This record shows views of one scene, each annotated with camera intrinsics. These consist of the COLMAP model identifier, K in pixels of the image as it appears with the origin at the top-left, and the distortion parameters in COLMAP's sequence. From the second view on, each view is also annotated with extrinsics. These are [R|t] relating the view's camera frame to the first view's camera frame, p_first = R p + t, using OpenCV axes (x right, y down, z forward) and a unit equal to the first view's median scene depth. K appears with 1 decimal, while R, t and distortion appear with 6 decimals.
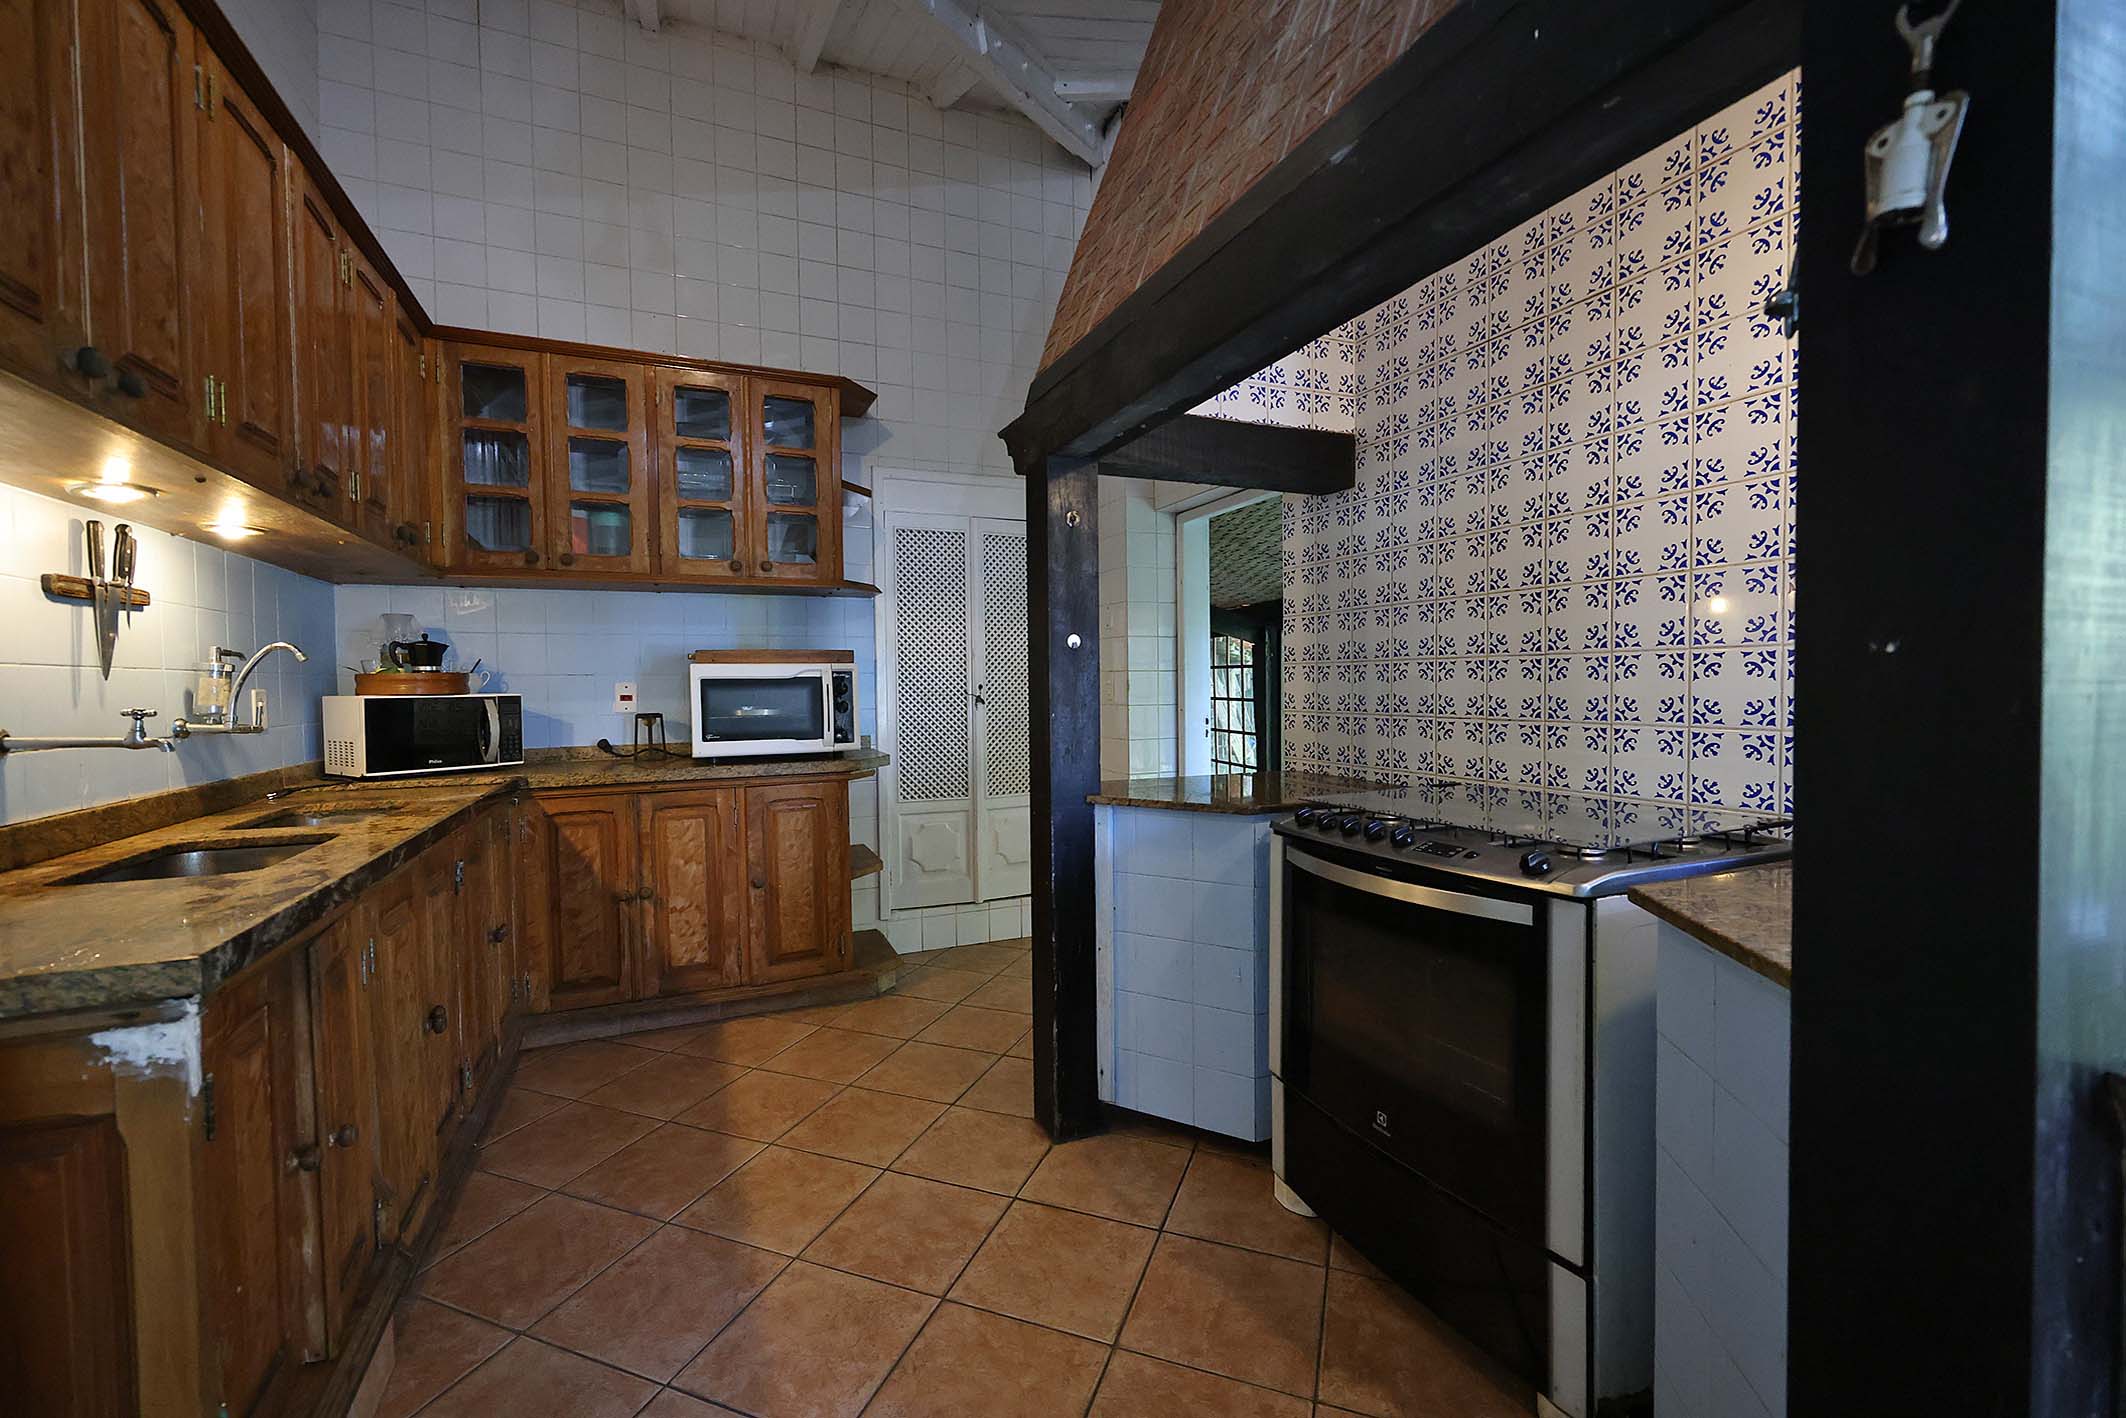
lens RADIAL K [[897.3, 0, 1062.9], [0, 897.3, 707.4], [0, 0, 1]] dist [-0.000875, -0.000209]
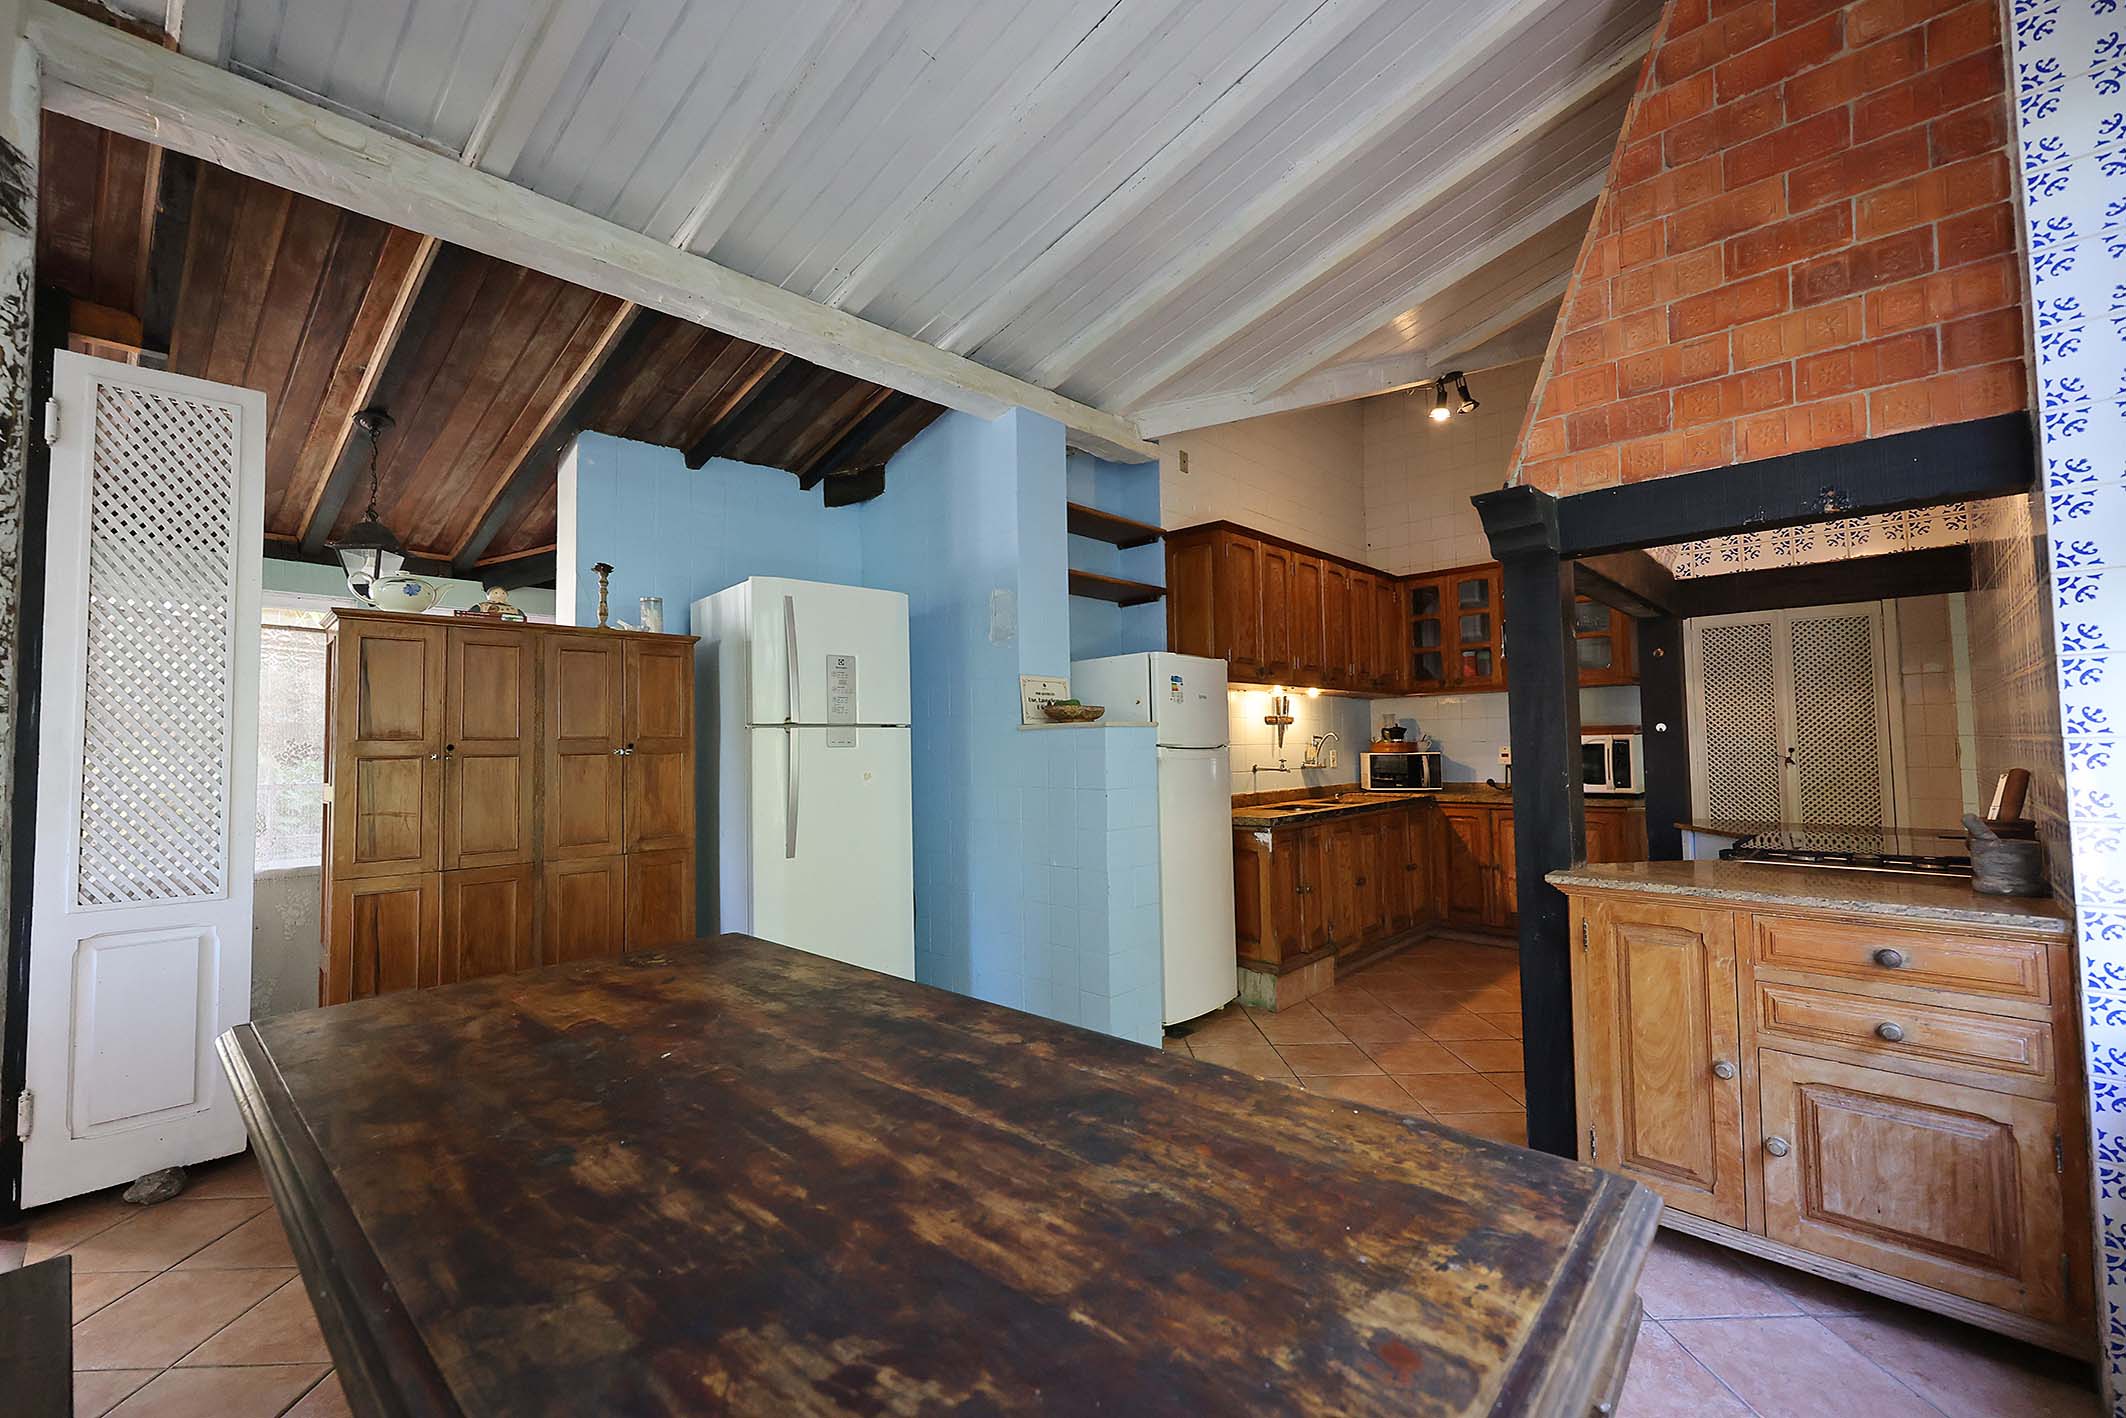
lens RADIAL K [[897.3, 0, 1062.9], [0, 897.3, 707.4], [0, 0, 1]] dist [-0.000875, -0.000209]
pose [[0.432242, -0.031109, -0.901221, 0.793294], [-0.016013, 0.998982, -0.042164, -0.018524], [0.901616, 0.032657, 0.431304, -0.562503]]
